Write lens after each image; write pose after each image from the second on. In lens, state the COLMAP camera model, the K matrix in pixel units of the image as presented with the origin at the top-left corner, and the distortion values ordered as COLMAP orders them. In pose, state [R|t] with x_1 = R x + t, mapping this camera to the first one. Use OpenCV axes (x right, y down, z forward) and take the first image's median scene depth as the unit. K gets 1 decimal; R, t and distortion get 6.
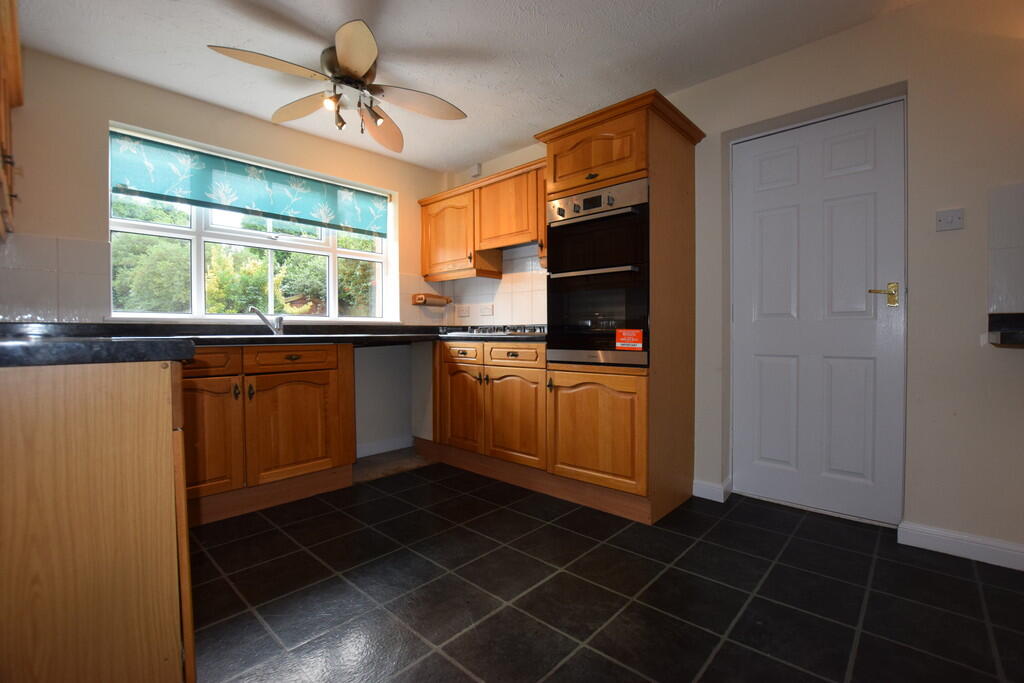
lens RADIAL K [[454.4, 0, 512.0], [0, 454.4, 341.5], [0, 0, 1]] dist [-0.030193, 0.000142]
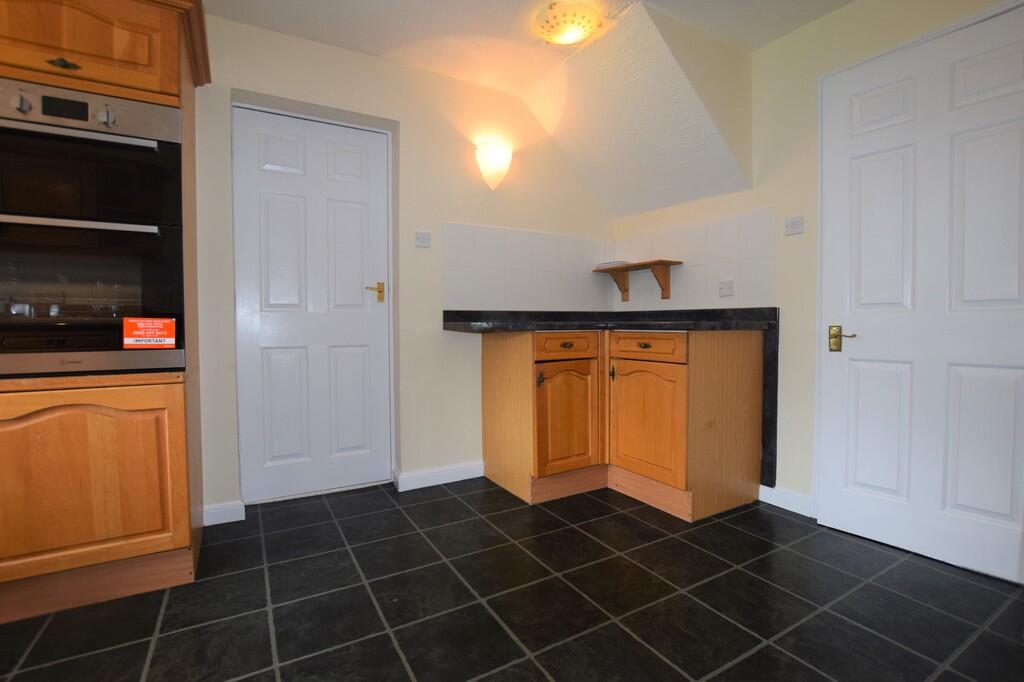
lens RADIAL K [[473.4, 0, 512.0], [0, 473.4, 341.0], [0, 0, 1]] dist [-0.015234, 0.000116]
pose [[0.300130, -0.032783, 0.953335, -0.256783], [0.020201, 0.999404, 0.028007, -0.001217], [-0.953684, 0.010853, 0.300613, 0.257580]]
